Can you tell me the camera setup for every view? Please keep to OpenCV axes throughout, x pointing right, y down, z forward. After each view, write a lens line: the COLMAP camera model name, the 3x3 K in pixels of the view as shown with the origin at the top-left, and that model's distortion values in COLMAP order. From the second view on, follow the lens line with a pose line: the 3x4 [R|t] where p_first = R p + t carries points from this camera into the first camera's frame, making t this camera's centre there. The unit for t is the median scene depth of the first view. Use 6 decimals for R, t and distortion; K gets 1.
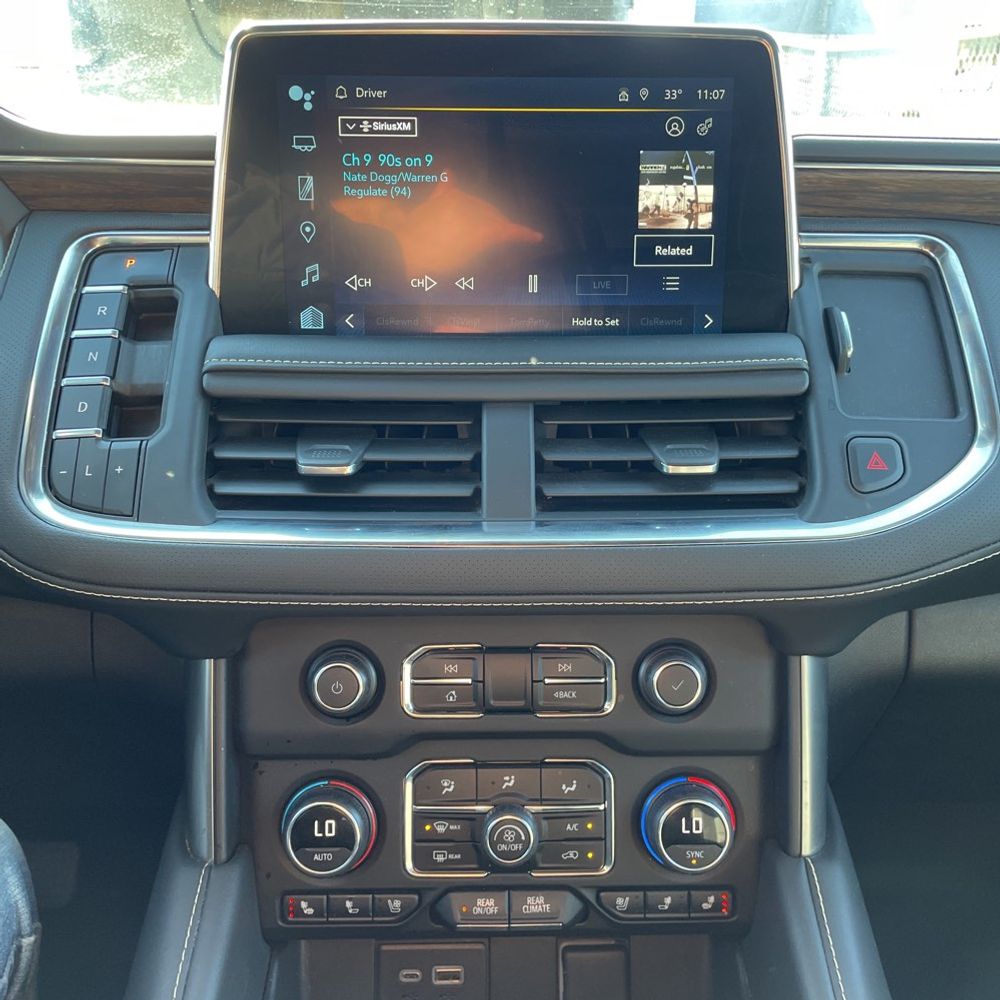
lens RADIAL K [[1012.4, 0, 500.0], [0, 1012.4, 500.0], [0, 0, 1]] dist [0.044782, -0.026642]
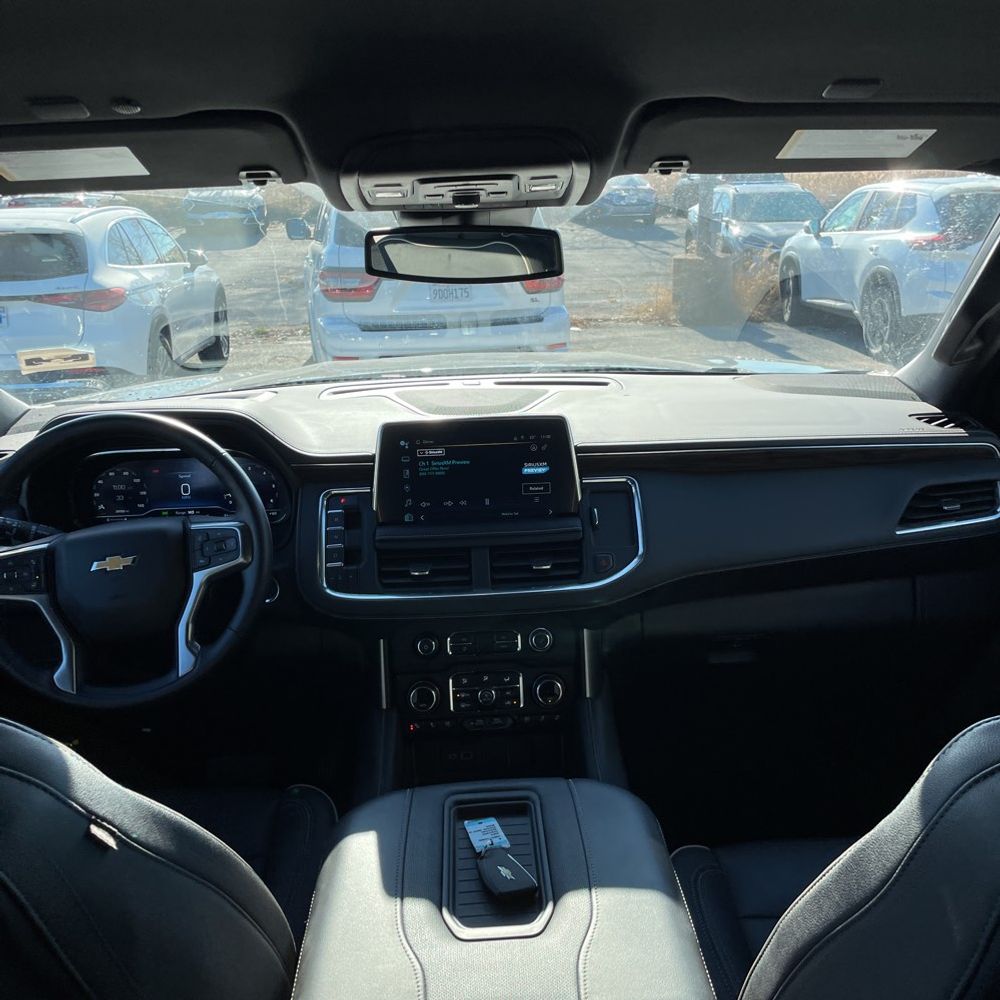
lens RADIAL K [[1012.4, 0, 500.0], [0, 1012.4, 500.0], [0, 0, 1]] dist [0.044782, -0.026642]
pose [[0.998657, -0.041482, 0.031055, -0.018979], [0.042642, 0.998380, -0.037673, -0.116386], [-0.029442, 0.038947, 0.998807, -1.886521]]
